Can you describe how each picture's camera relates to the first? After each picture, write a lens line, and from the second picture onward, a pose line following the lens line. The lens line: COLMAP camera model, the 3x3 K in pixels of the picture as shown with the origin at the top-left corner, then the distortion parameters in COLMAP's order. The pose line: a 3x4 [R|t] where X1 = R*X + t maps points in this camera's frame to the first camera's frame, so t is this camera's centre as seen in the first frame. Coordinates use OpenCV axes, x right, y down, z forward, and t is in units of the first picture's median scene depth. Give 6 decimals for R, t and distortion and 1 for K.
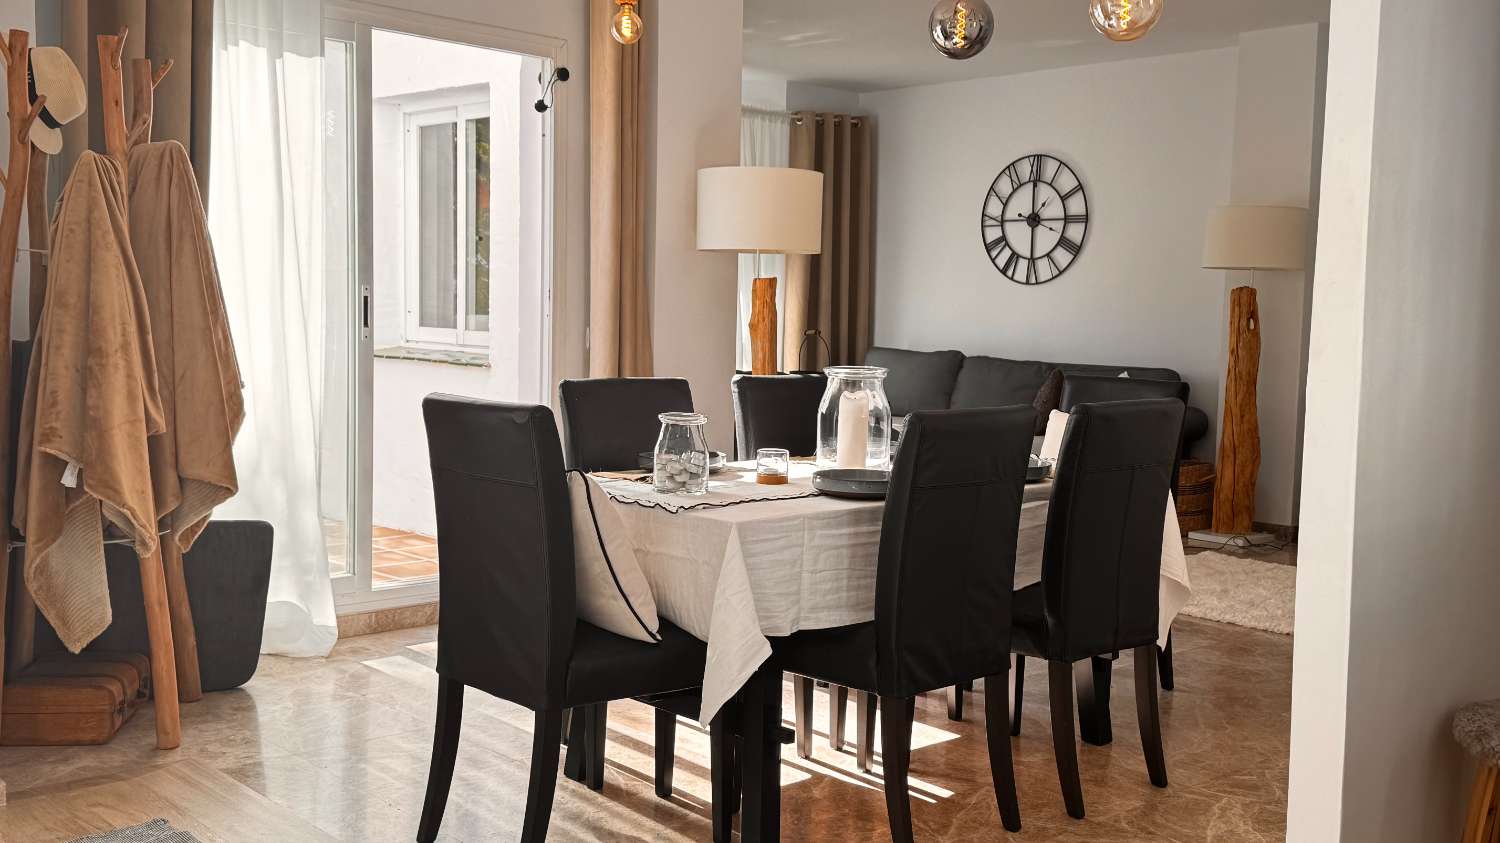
lens RADIAL K [[1468.1, 0, 750.0], [0, 1468.1, 421.5], [0, 0, 1]] dist [0.186748, -0.397589]
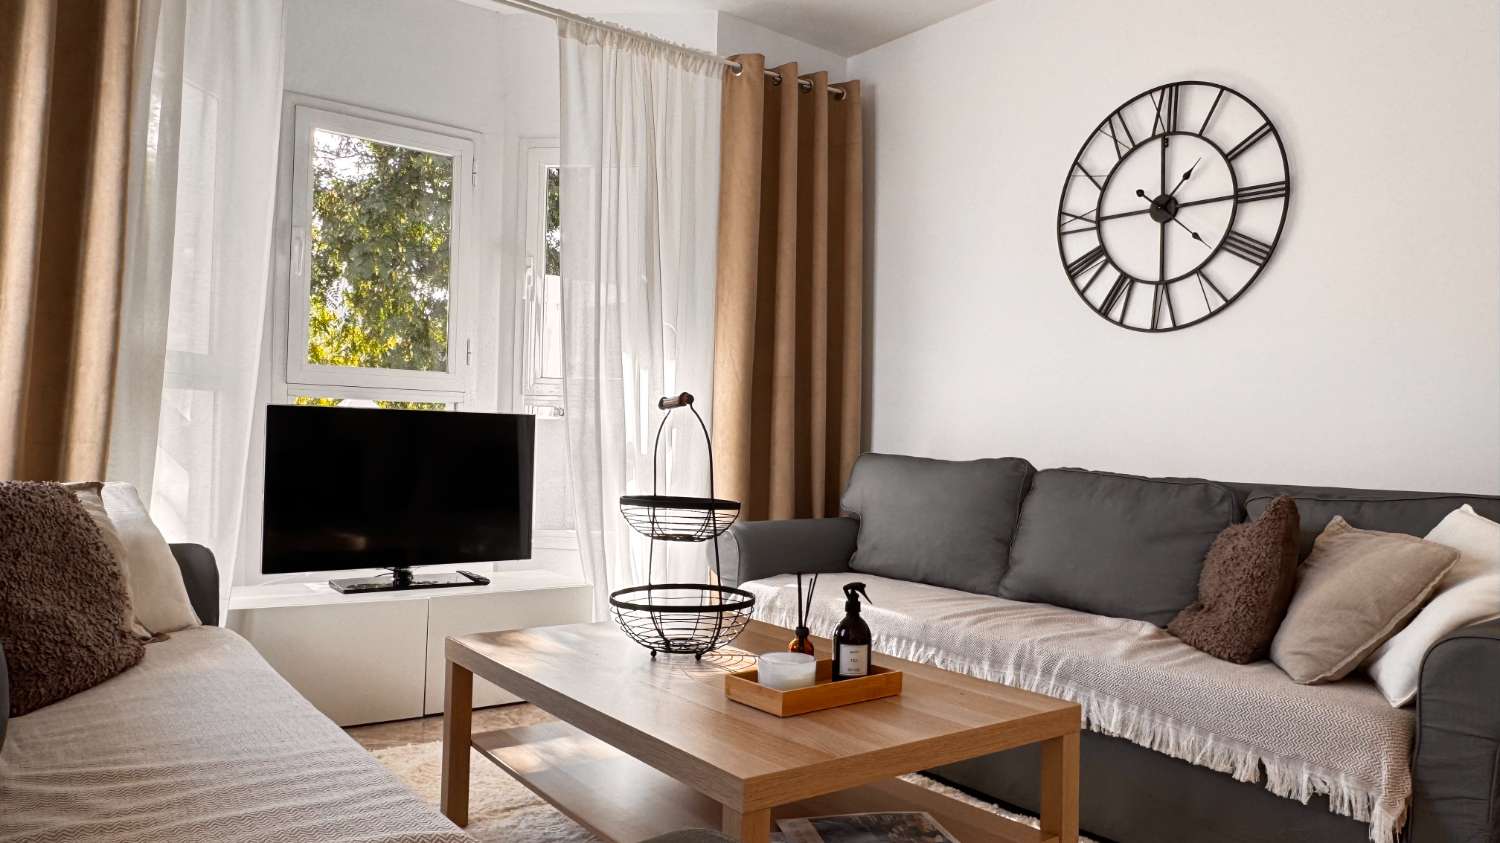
lens RADIAL K [[1025.1, 0, 750.0], [0, 1025.1, 421.5], [0, 0, 1]] dist [0.005045, 0.002060]
pose [[0.996991, 0.001339, -0.077508, 0.073549], [-0.008975, 0.995121, -0.098257, -0.024409], [0.076998, 0.098657, 0.992138, 0.632856]]
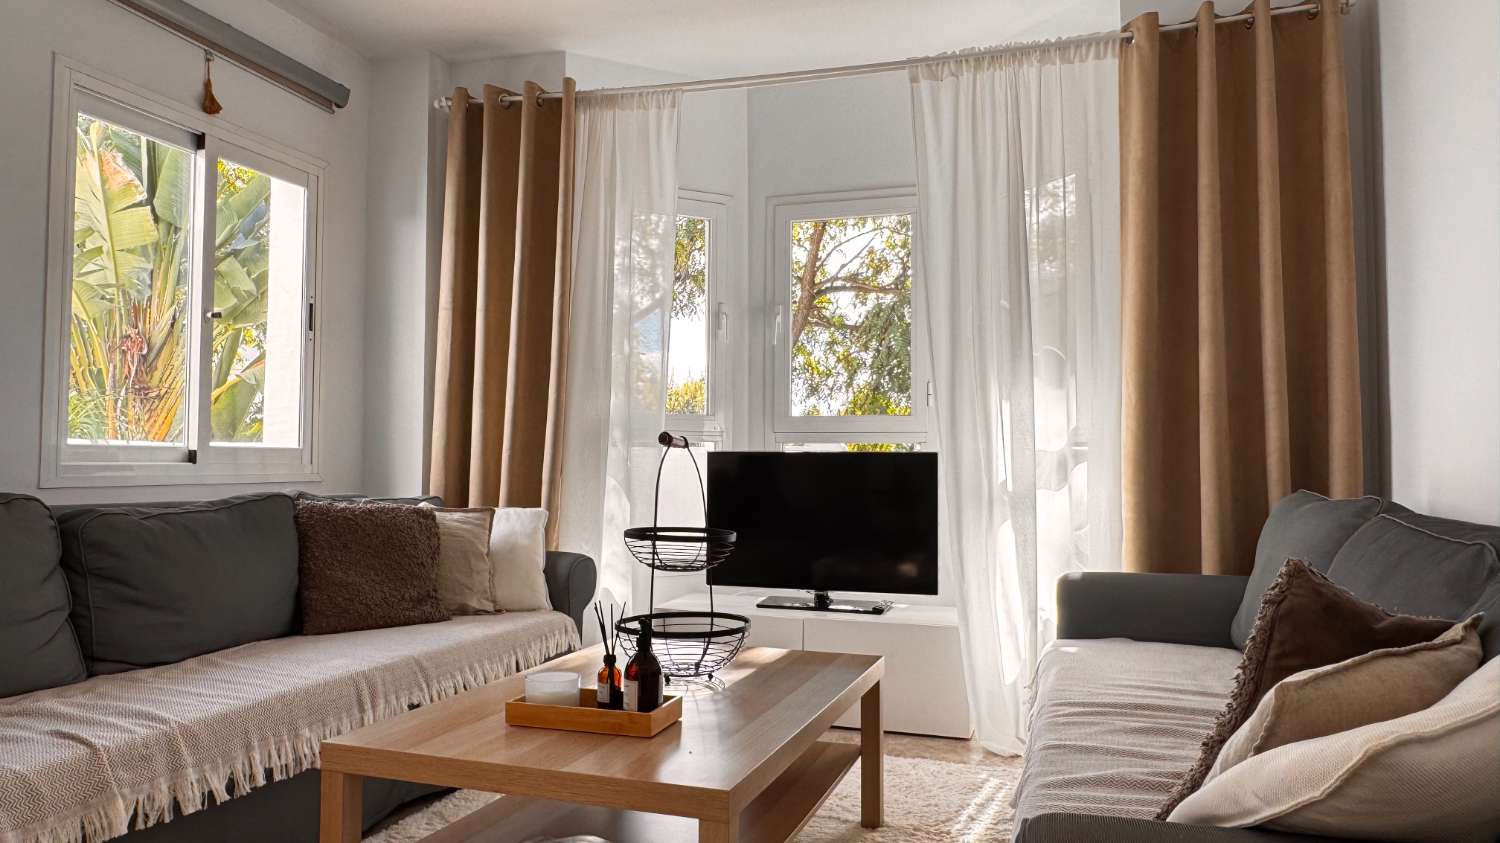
lens RADIAL K [[1025.1, 0, 750.0], [0, 1025.1, 421.5], [0, 0, 1]] dist [0.005045, 0.002060]
pose [[0.495492, -0.055205, -0.866856, 0.277501], [-0.060059, 0.993412, -0.097594, -0.033857], [0.866534, 0.100420, 0.488913, 0.760802]]
